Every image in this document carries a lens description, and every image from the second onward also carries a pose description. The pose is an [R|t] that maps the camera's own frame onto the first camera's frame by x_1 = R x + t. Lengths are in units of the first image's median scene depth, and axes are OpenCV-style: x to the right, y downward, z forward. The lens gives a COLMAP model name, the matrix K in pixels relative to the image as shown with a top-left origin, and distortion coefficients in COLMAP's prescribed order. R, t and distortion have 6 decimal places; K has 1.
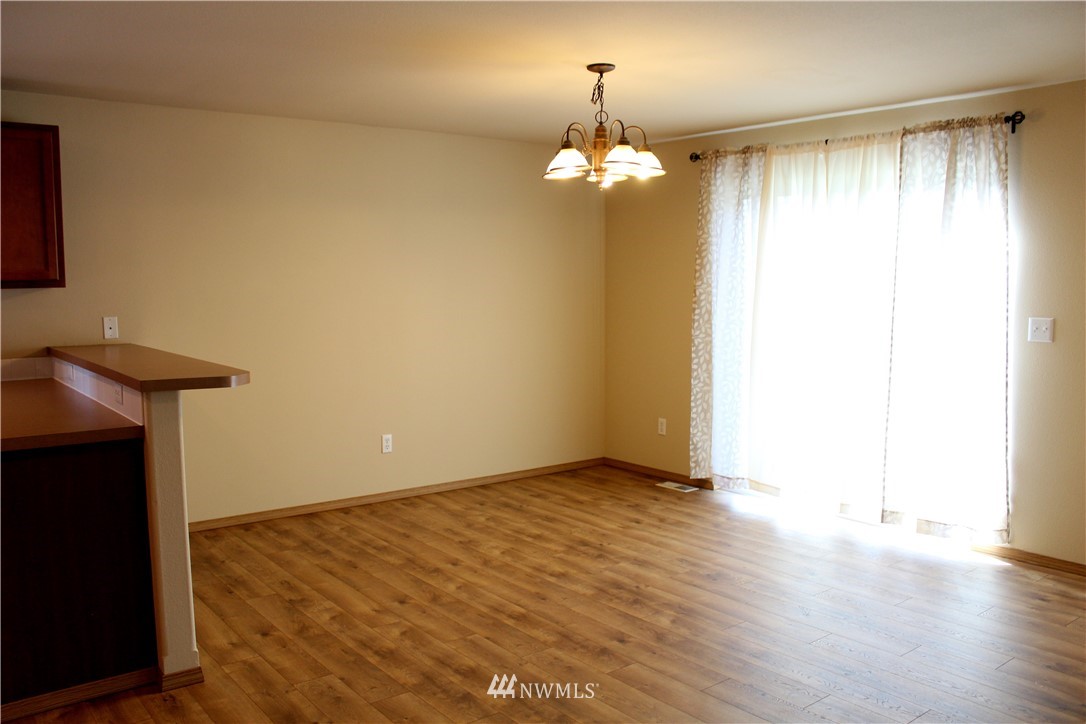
lens RADIAL K [[926.4, 0, 508.3], [0, 926.4, 347.9], [0, 0, 1]] dist [-0.102581, 0.063805]
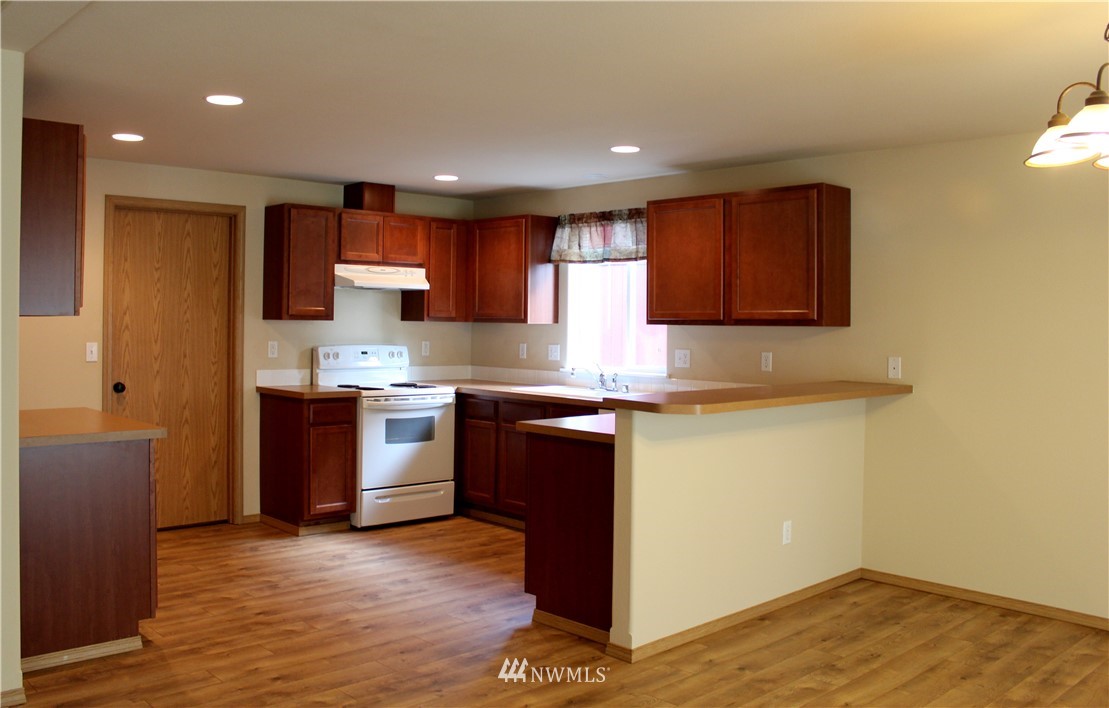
lens RADIAL K [[948.4, 0, 493.2], [0, 948.4, 348.7], [0, 0, 1]] dist [-0.114782, 0.069576]
pose [[0.083416, 0.040897, -0.995675, 0.586275], [-0.089860, 0.995396, 0.033357, -0.040137], [0.992455, 0.086689, 0.086707, 0.488464]]
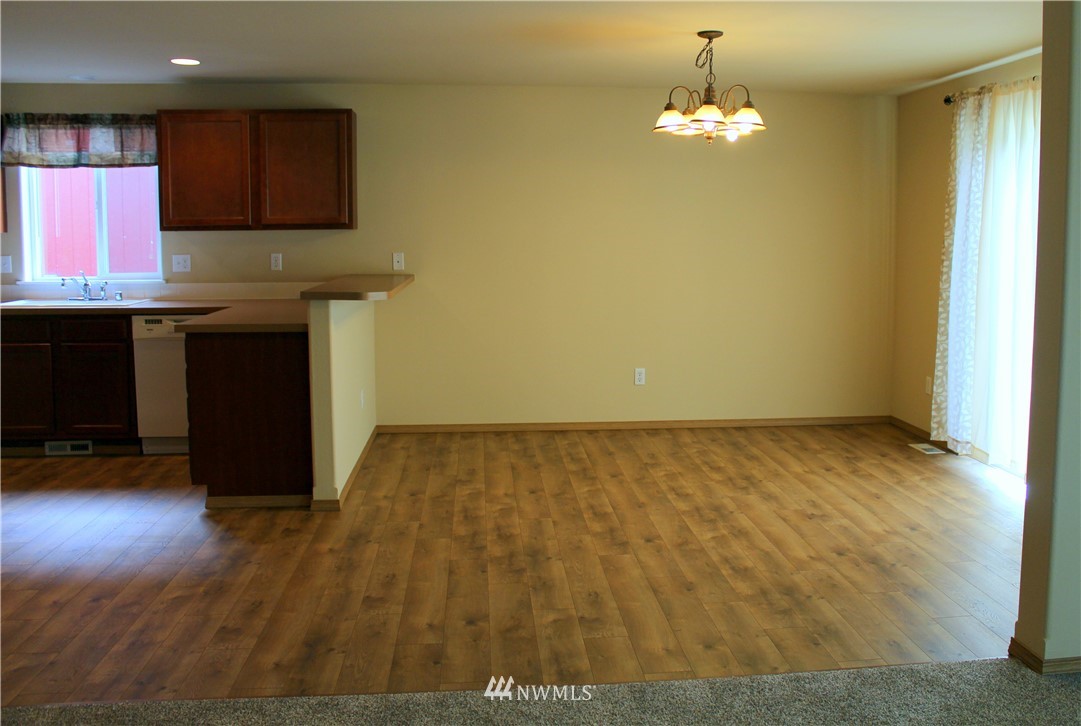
lens RADIAL K [[1040.3, 0, 563.8], [0, 1040.3, 291.3], [0, 0, 1]] dist [-0.079004, 0.000000]
pose [[0.855888, 0.037486, -0.515800, 0.540469], [-0.046721, 0.998896, -0.004930, 0.016531], [0.515046, 0.028318, 0.856695, -0.132589]]
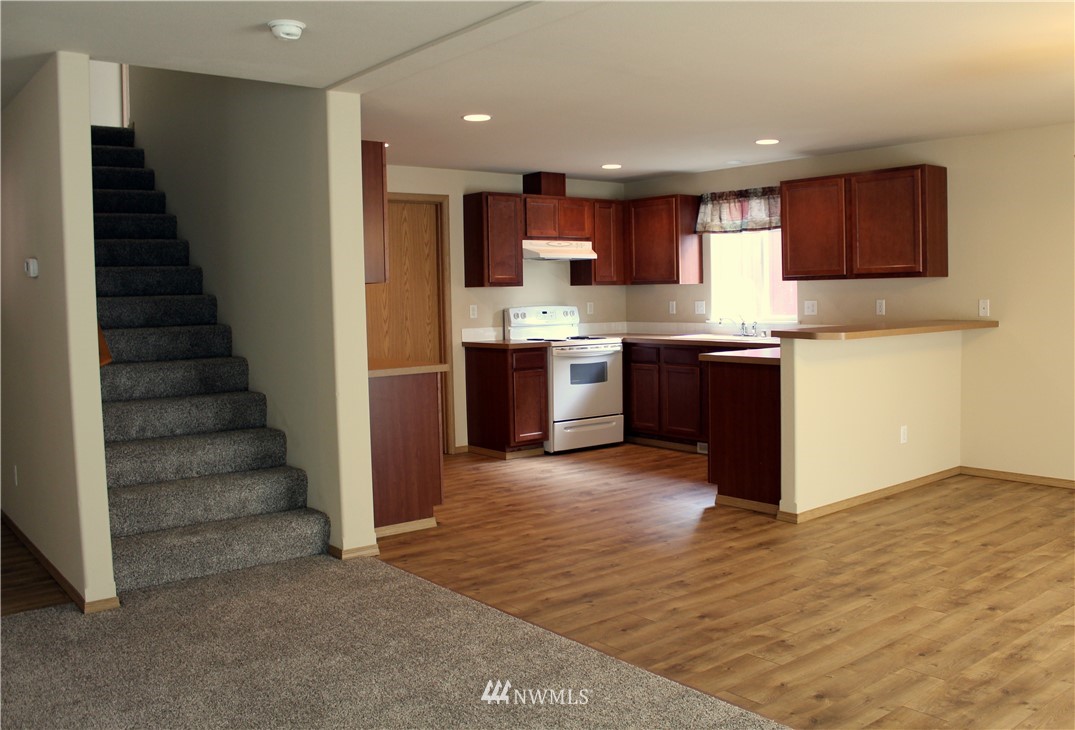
lens RADIAL K [[931.7, 0, 547.1], [0, 931.7, 364.3], [0, 0, 1]] dist [-0.126473, 0.087084]
pose [[0.050232, 0.084989, -0.995115, 0.873808], [-0.057164, 0.994984, 0.082092, -0.013353], [0.997100, 0.052761, 0.054838, 0.326680]]
